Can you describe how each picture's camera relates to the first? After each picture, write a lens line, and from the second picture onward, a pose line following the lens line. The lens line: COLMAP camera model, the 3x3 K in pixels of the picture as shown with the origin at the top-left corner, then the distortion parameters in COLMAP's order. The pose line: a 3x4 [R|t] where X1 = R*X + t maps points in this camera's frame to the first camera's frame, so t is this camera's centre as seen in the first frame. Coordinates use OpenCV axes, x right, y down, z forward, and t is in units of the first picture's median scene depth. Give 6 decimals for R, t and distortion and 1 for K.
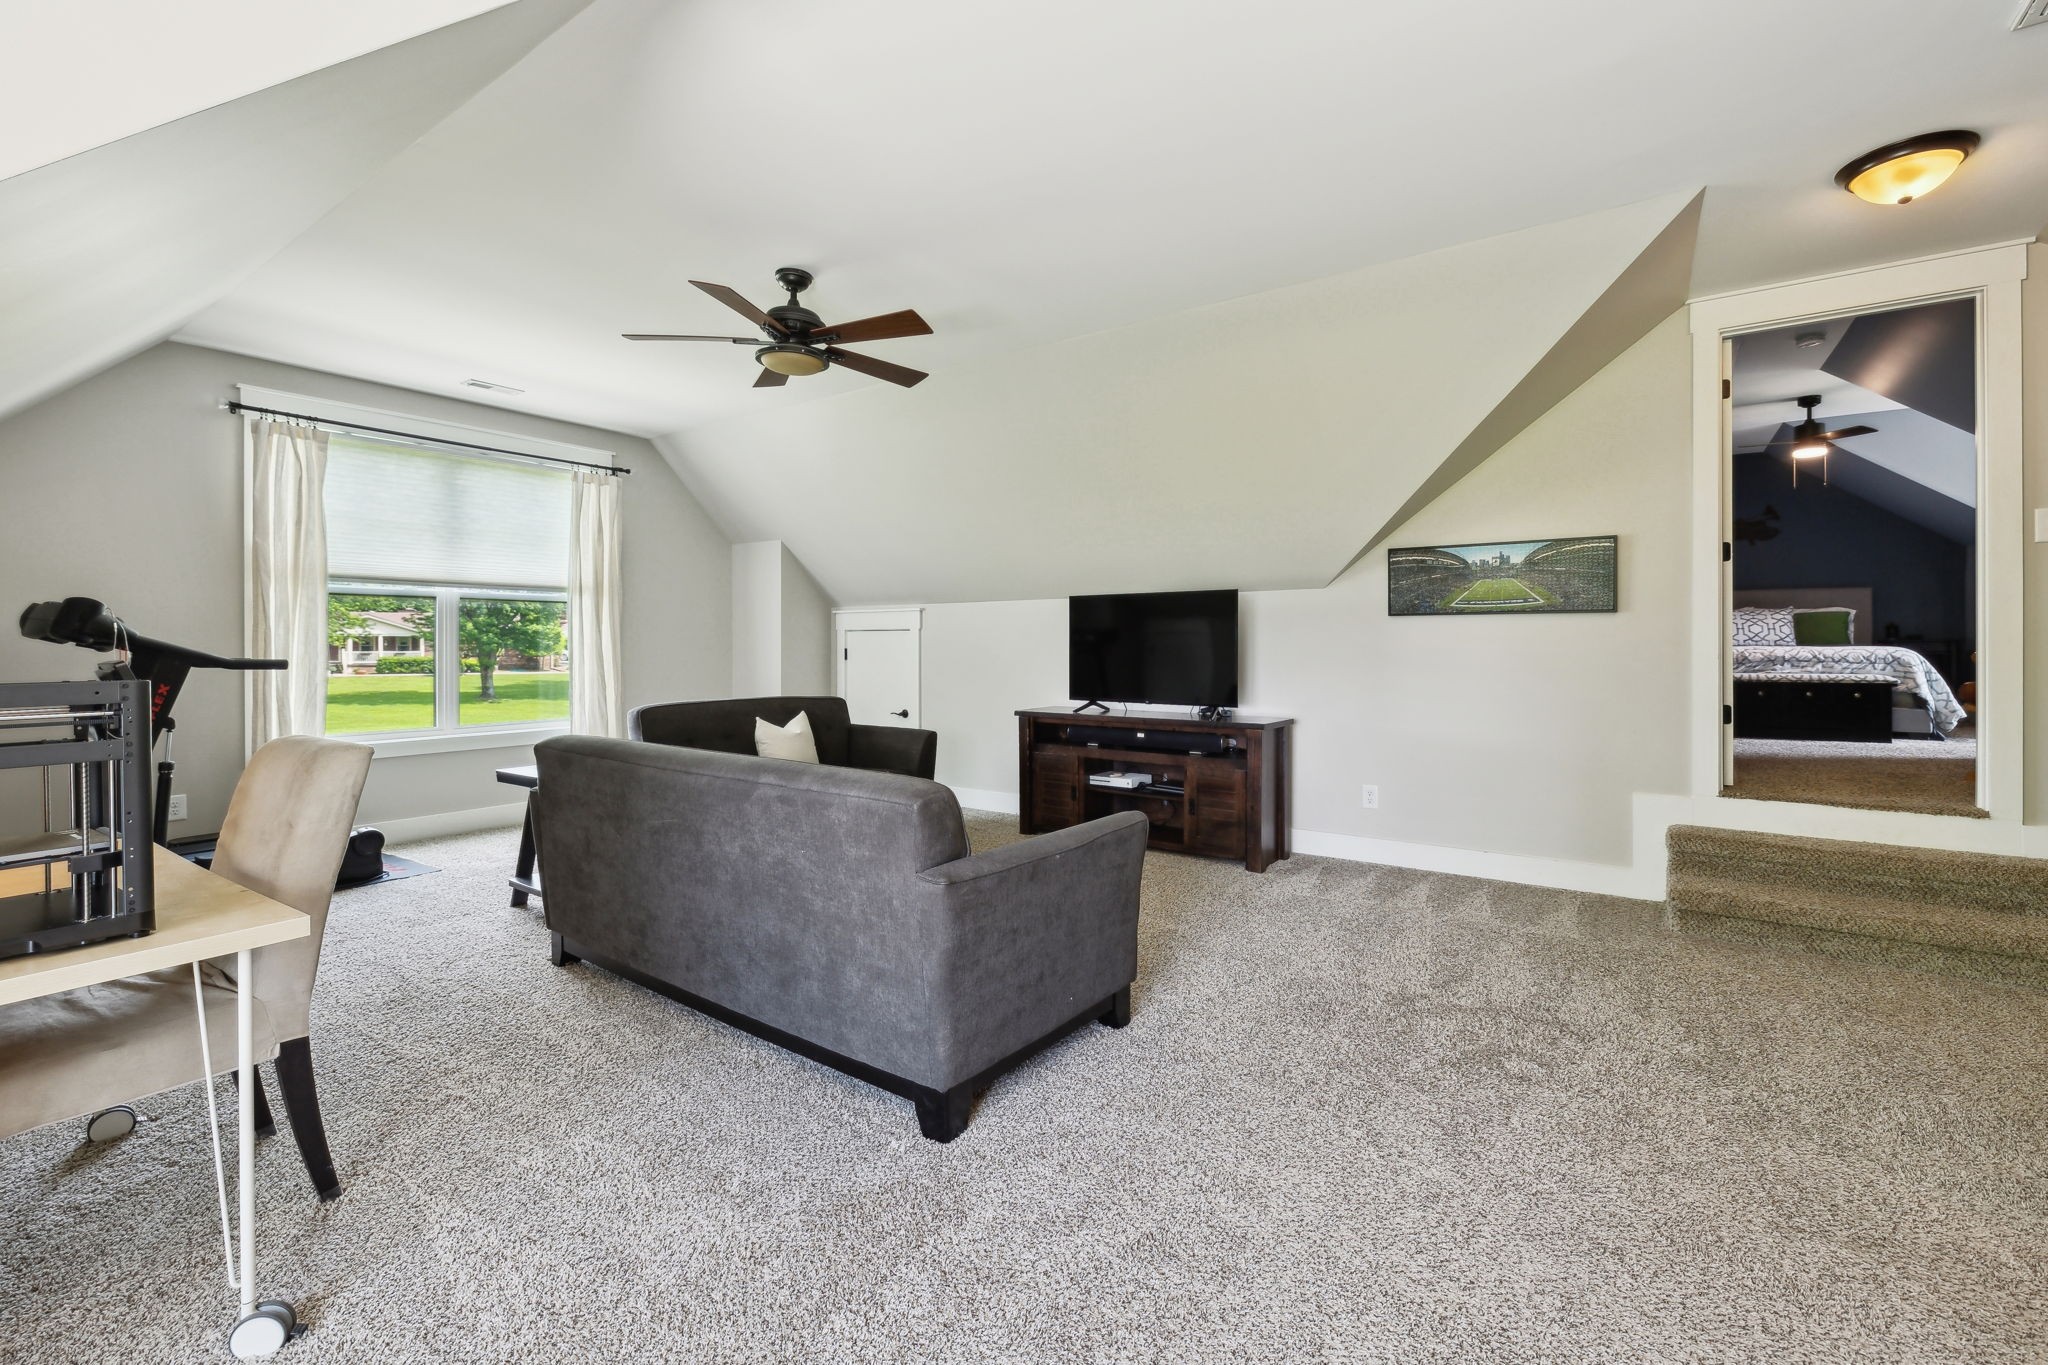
lens RADIAL K [[877.3, 0, 1010.9], [0, 877.3, 649.1], [0, 0, 1]] dist [-0.000420, 0.000152]
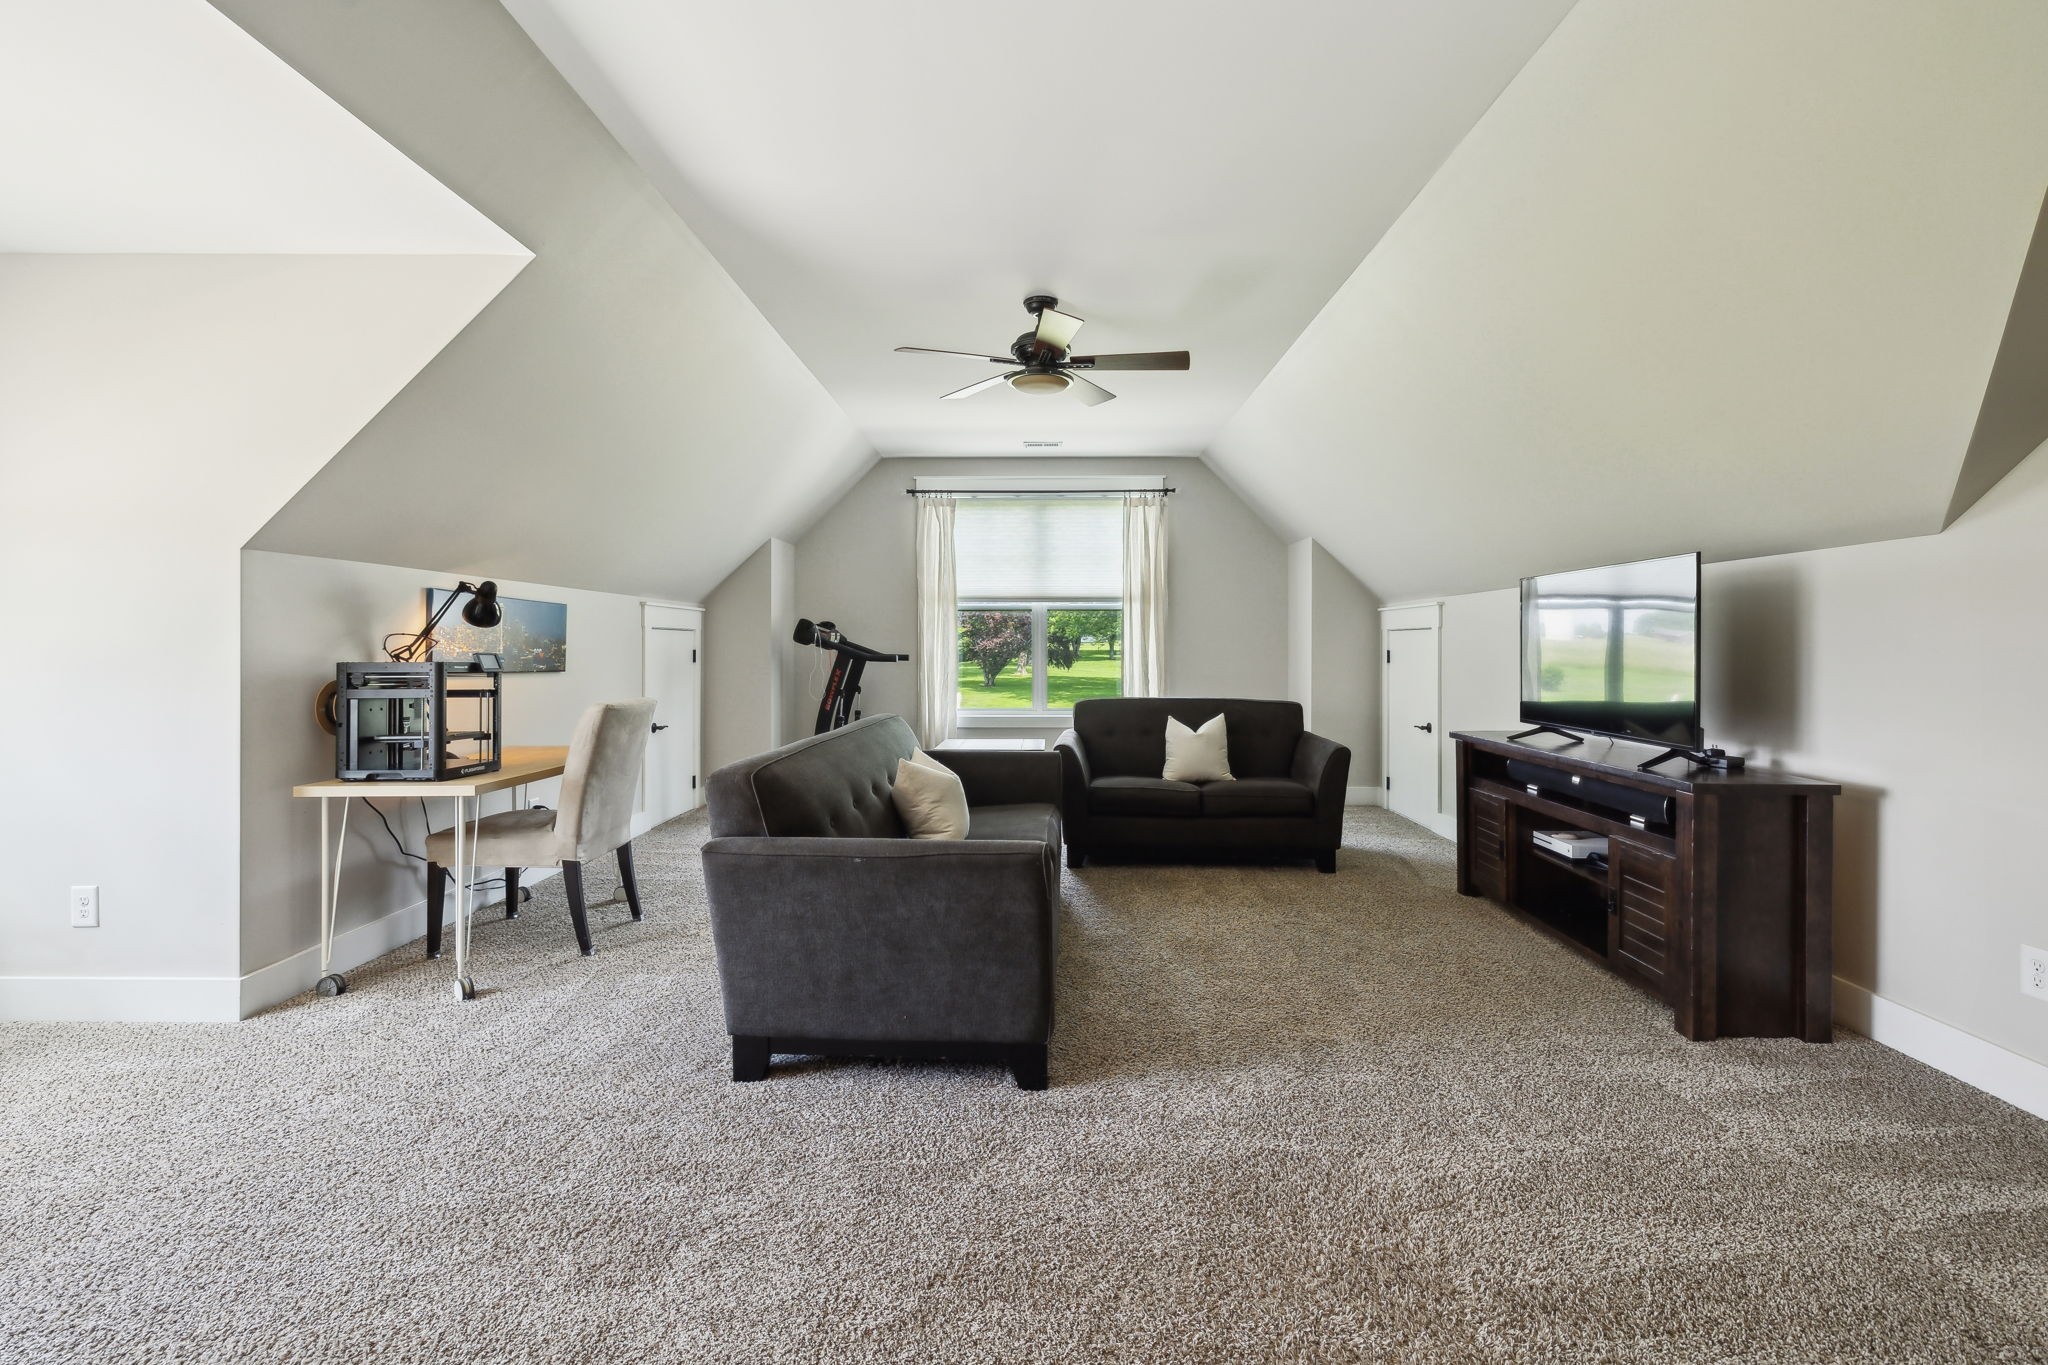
lens RADIAL K [[850.5, 0, 1020.9], [0, 850.5, 655.0], [0, 0, 1]] dist [-0.001548, 0.000033]
pose [[0.572756, 0.009637, -0.819669, 0.432111], [-0.005603, 0.999954, 0.007842, -0.000828], [0.819707, 0.000101, 0.572784, 0.279481]]
